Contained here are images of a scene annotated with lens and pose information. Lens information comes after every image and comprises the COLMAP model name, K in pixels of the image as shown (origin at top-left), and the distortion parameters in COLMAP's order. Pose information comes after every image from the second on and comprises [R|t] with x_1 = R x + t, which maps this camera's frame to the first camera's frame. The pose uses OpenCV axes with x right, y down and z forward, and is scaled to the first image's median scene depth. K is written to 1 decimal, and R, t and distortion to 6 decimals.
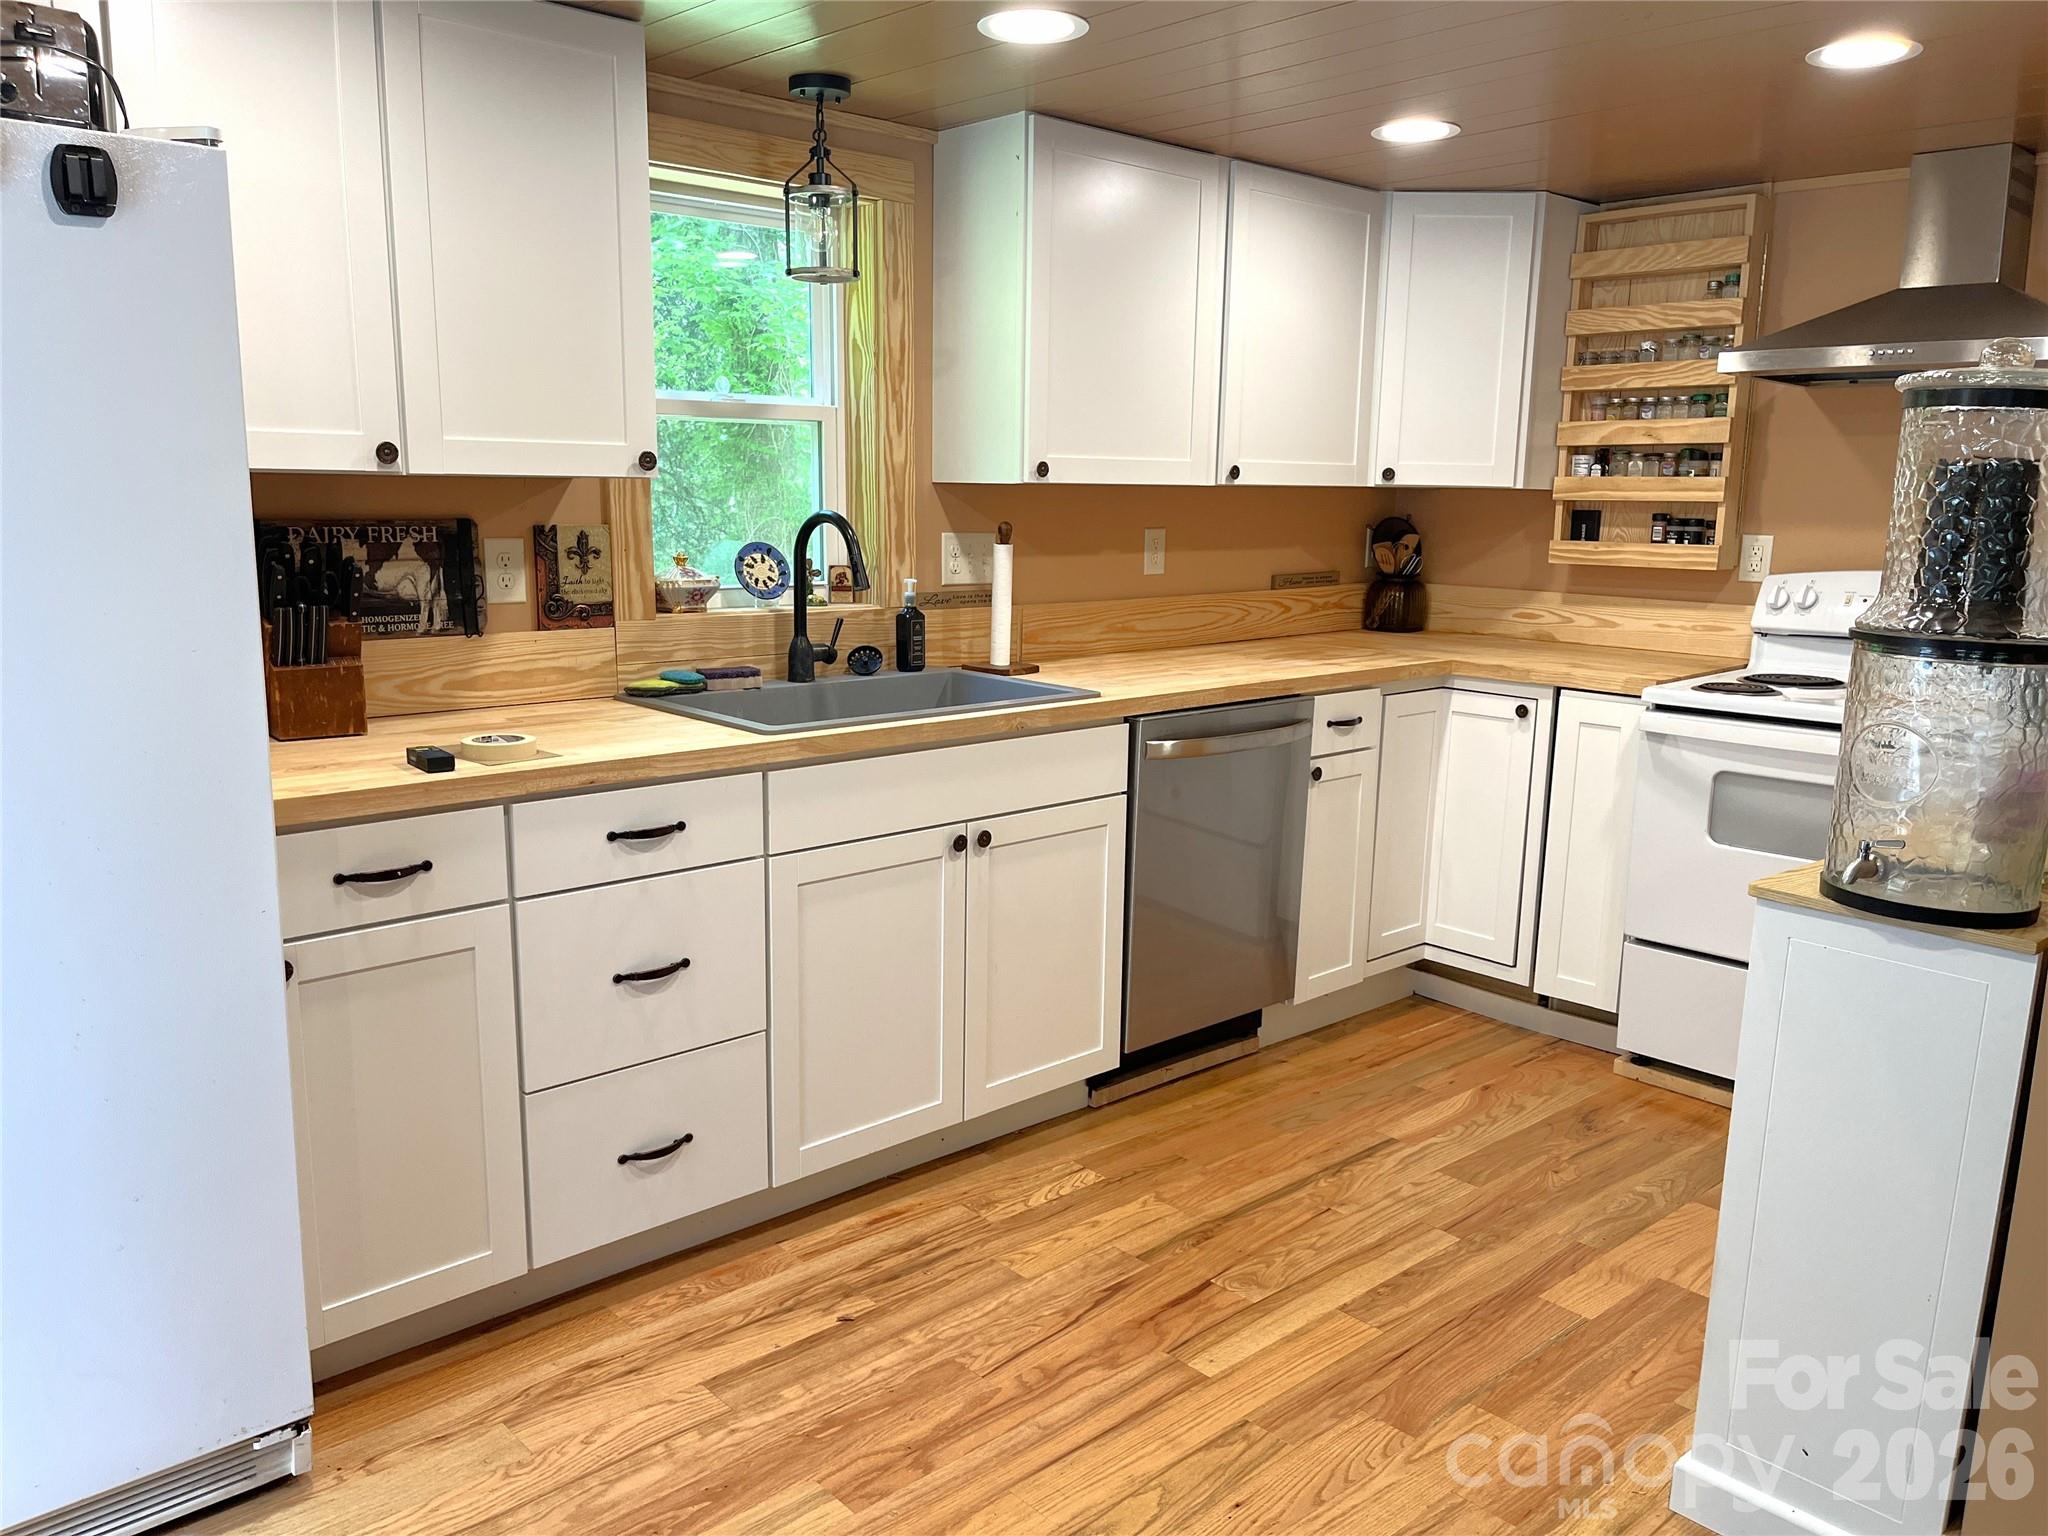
lens RADIAL K [[1558.5, 0, 1034.1], [0, 1558.5, 773.2], [0, 0, 1]] dist [0.042952, -0.051887]
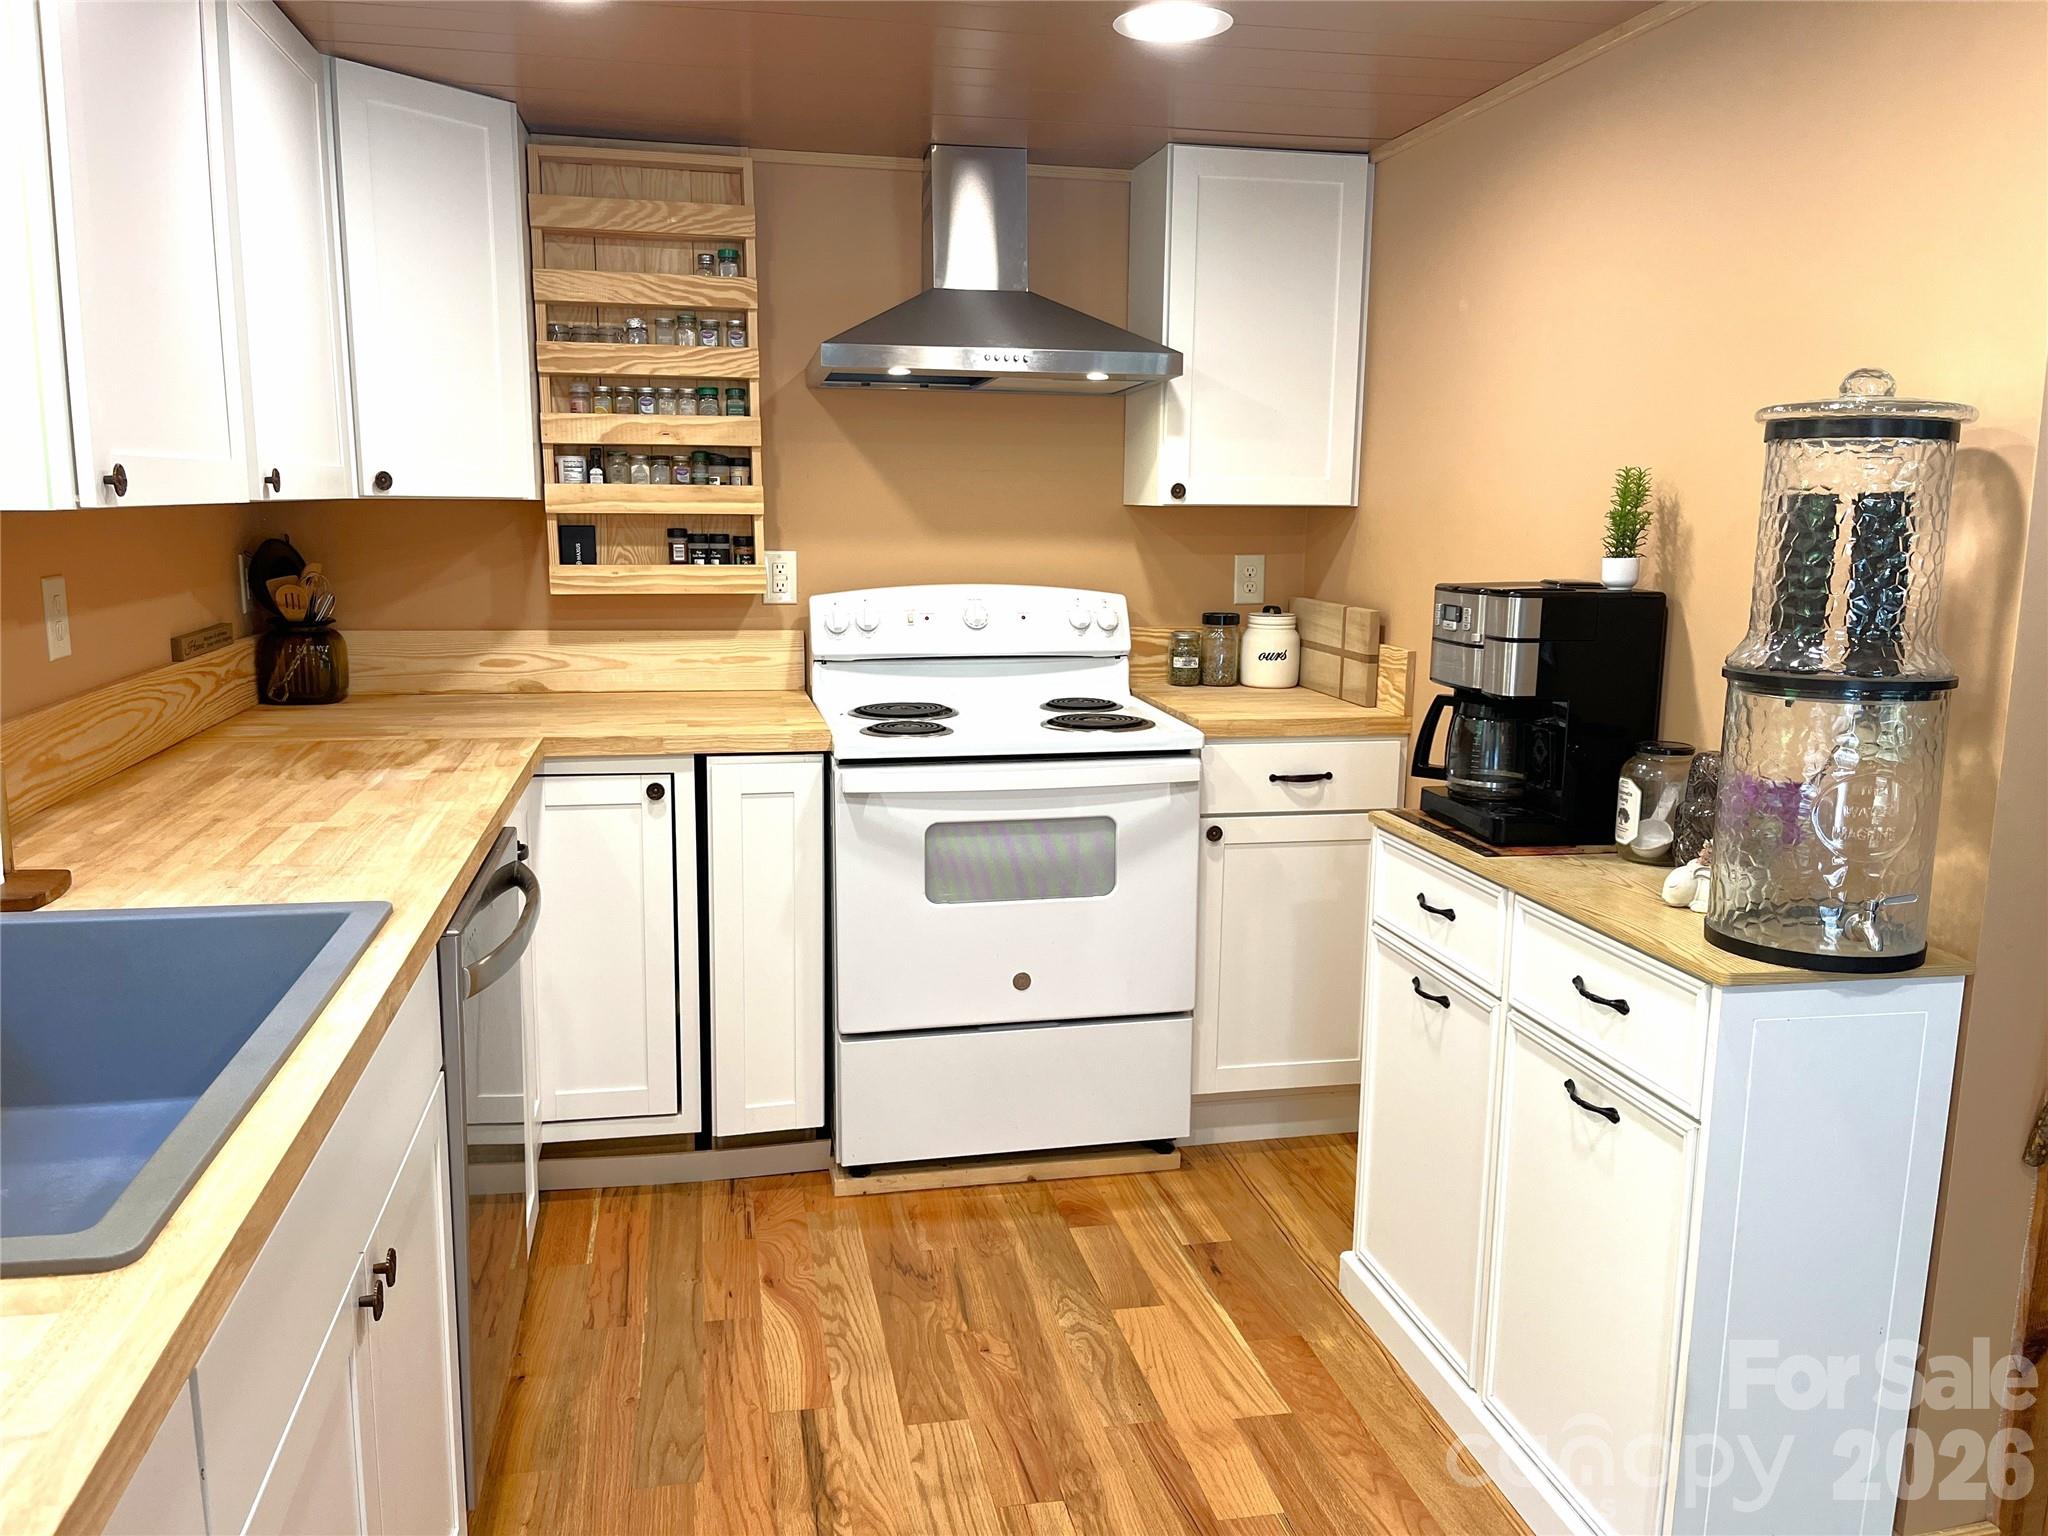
lens RADIAL K [[1558.5, 0, 1023.7], [0, 1558.5, 772.3], [0, 0, 1]] dist [0.042952, -0.051887]
pose [[0.514676, -0.160501, 0.842228, -0.286095], [0.153299, 0.983719, 0.093785, -0.110552], [-0.843569, 0.080844, 0.530901, 0.520546]]
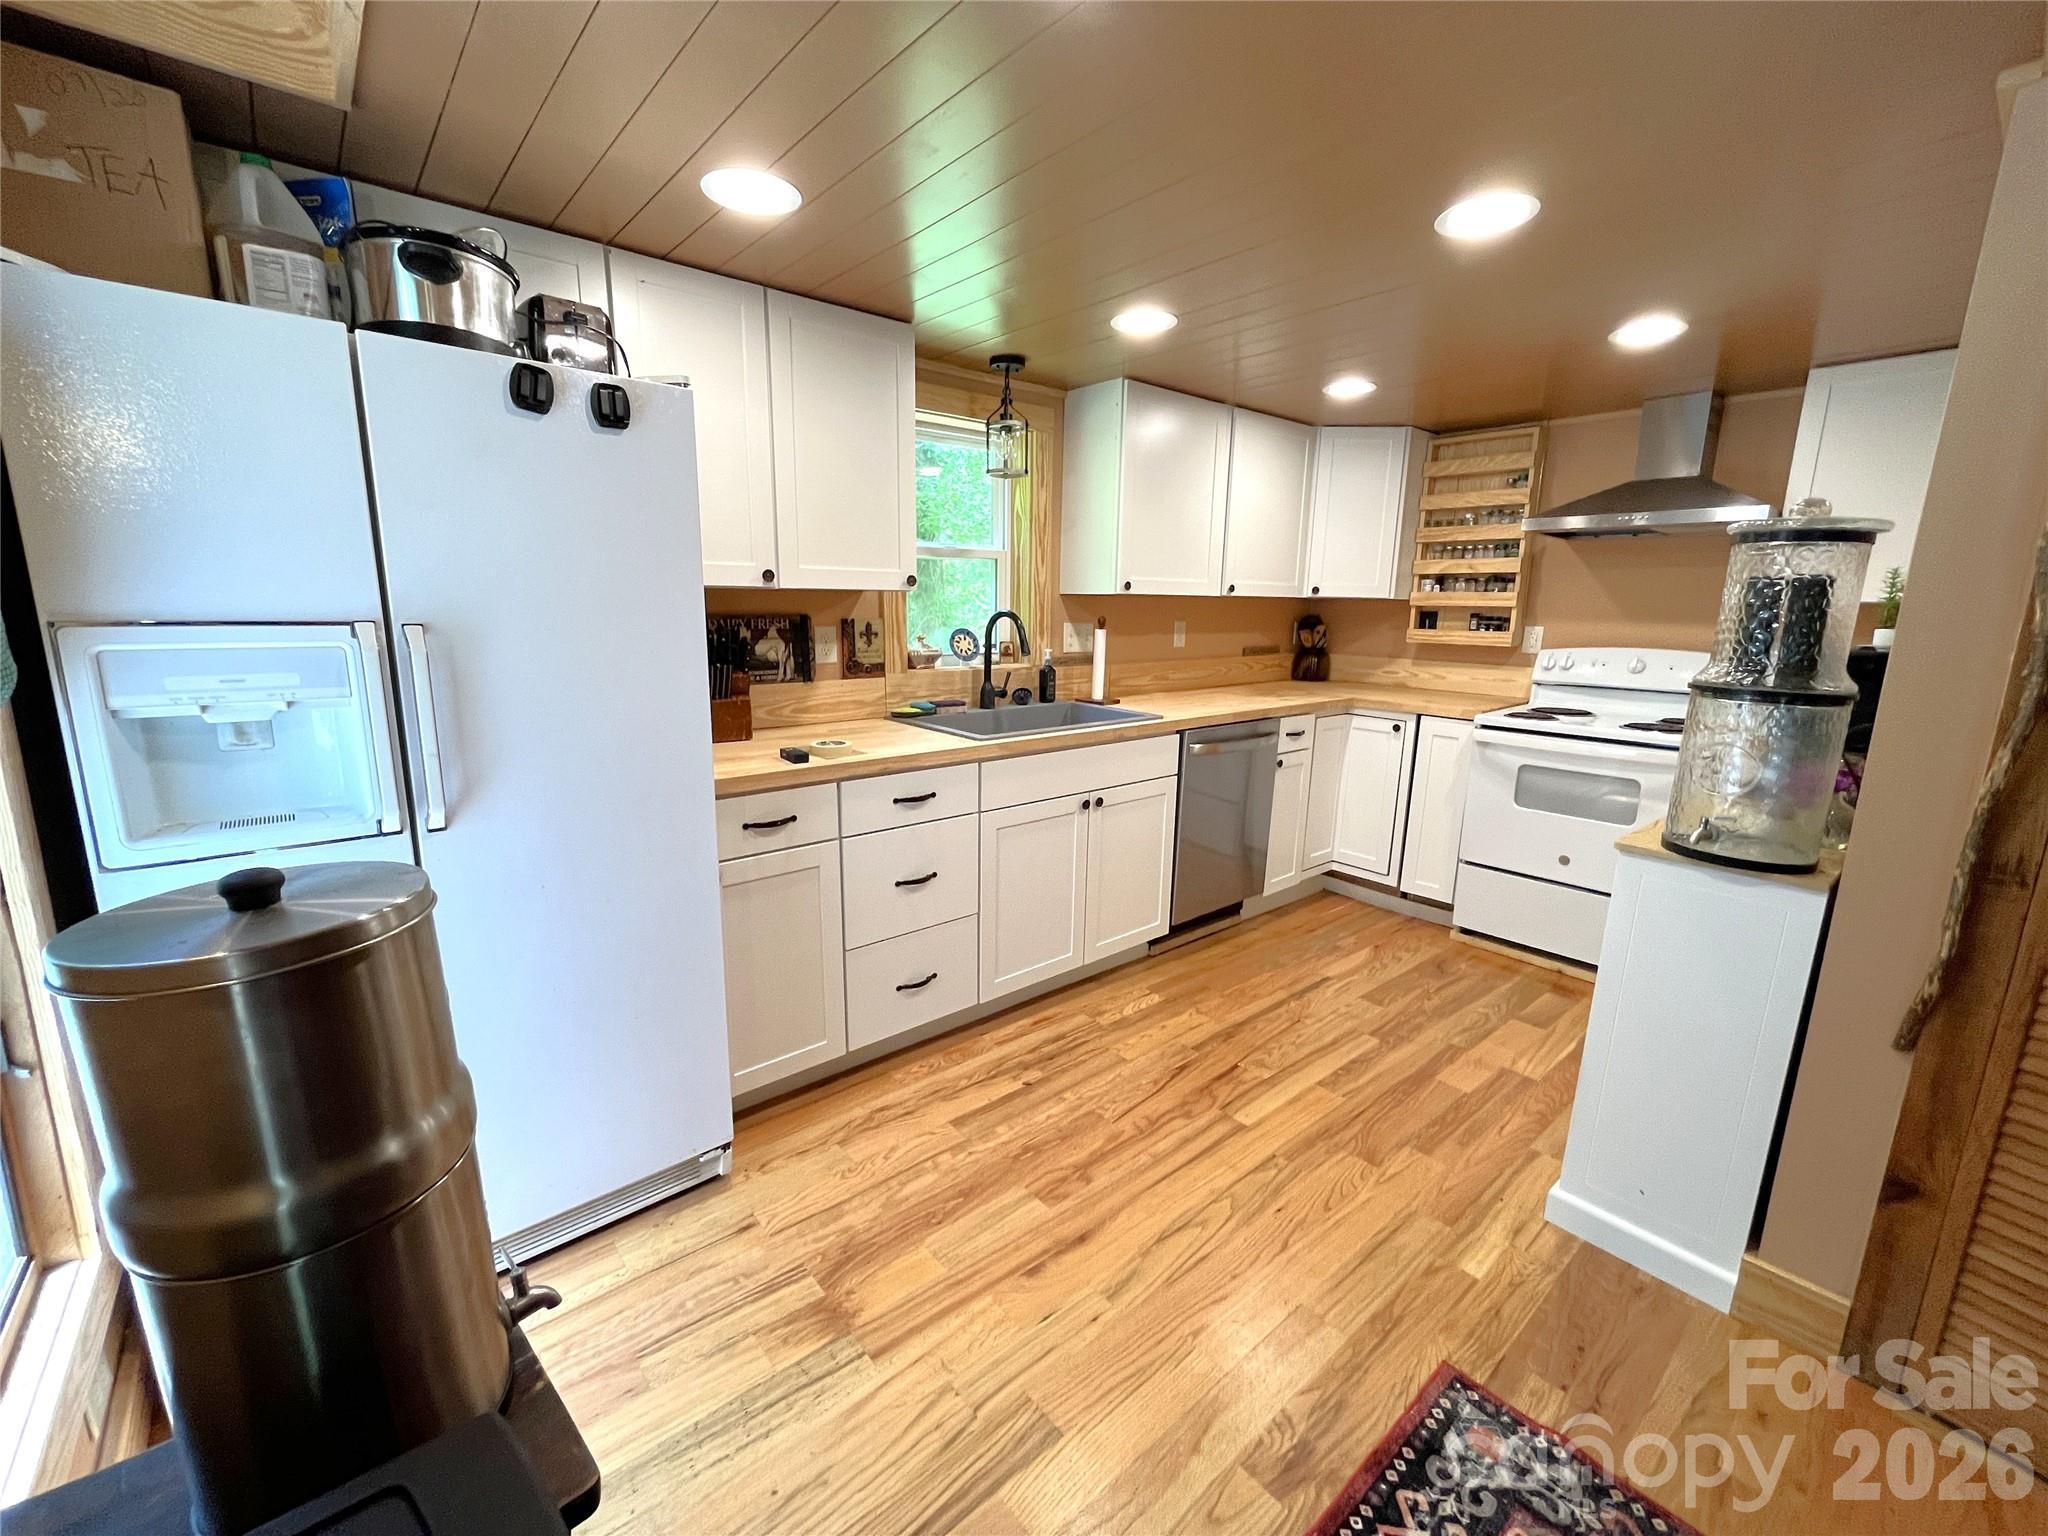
lens RADIAL K [[837.2, 0, 1023.5], [0, 837.2, 766.6], [0, 0, 1]] dist [-0.003475, -0.000363]
pose [[0.999007, 0.008602, -0.043717, -0.069023], [-0.007976, 0.999863, 0.014481, -0.008418], [0.043835, -0.014118, 0.998939, 0.072892]]
